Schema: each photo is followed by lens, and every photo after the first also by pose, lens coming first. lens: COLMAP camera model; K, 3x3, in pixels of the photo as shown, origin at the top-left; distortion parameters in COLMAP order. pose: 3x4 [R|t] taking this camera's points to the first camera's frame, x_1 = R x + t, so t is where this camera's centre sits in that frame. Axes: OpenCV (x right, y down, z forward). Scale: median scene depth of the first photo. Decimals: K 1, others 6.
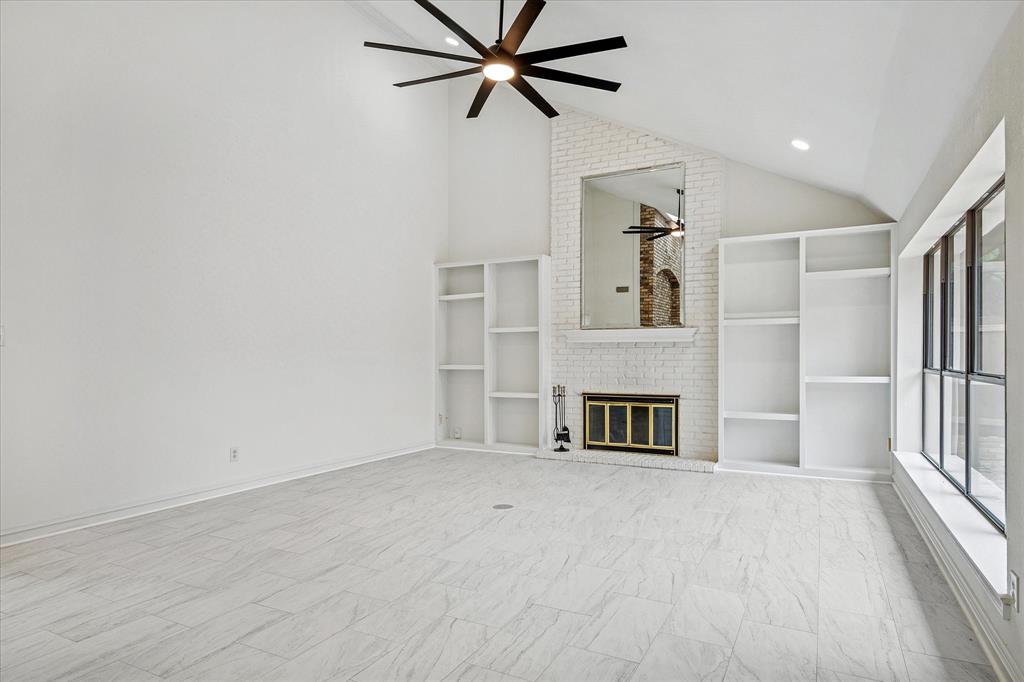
lens RADIAL K [[604.9, 0, 512.0], [0, 604.9, 341.0], [0, 0, 1]] dist [-0.000932, -0.000293]
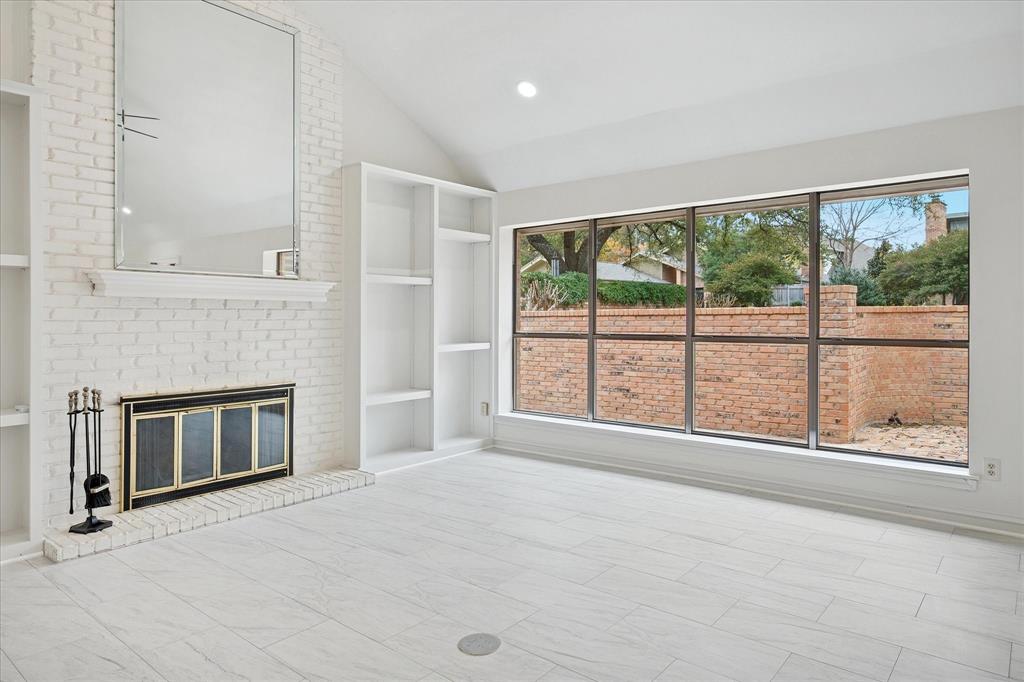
lens RADIAL K [[630.8, 0, 514.0], [0, 630.8, 326.2], [0, 0, 1]] dist [0.000425, 0.000090]
pose [[0.212444, -0.007689, 0.977143, -0.330026], [-0.018791, 0.999752, 0.011953, 0.014903], [-0.976992, -0.020901, 0.212247, 0.598857]]
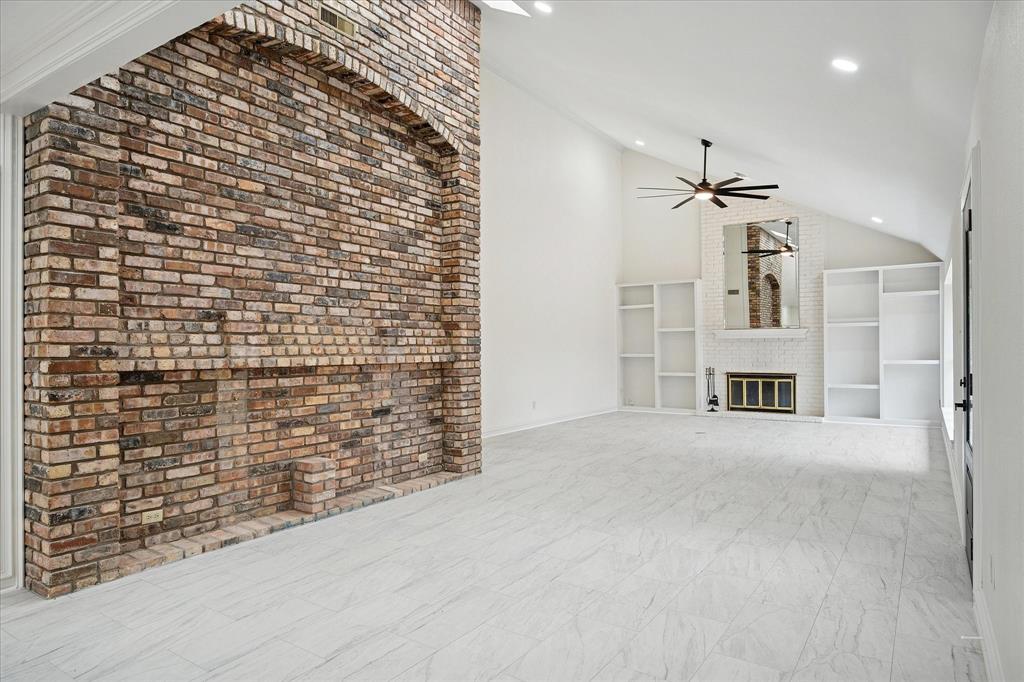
lens RADIAL K [[630.8, 0, 514.0], [0, 630.8, 326.2], [0, 0, 1]] dist [0.000425, 0.000090]
pose [[0.994753, -0.007465, -0.102028, -0.248982], [0.006695, 0.999946, -0.007887, -0.018747], [0.102082, 0.007163, 0.994750, -0.604017]]
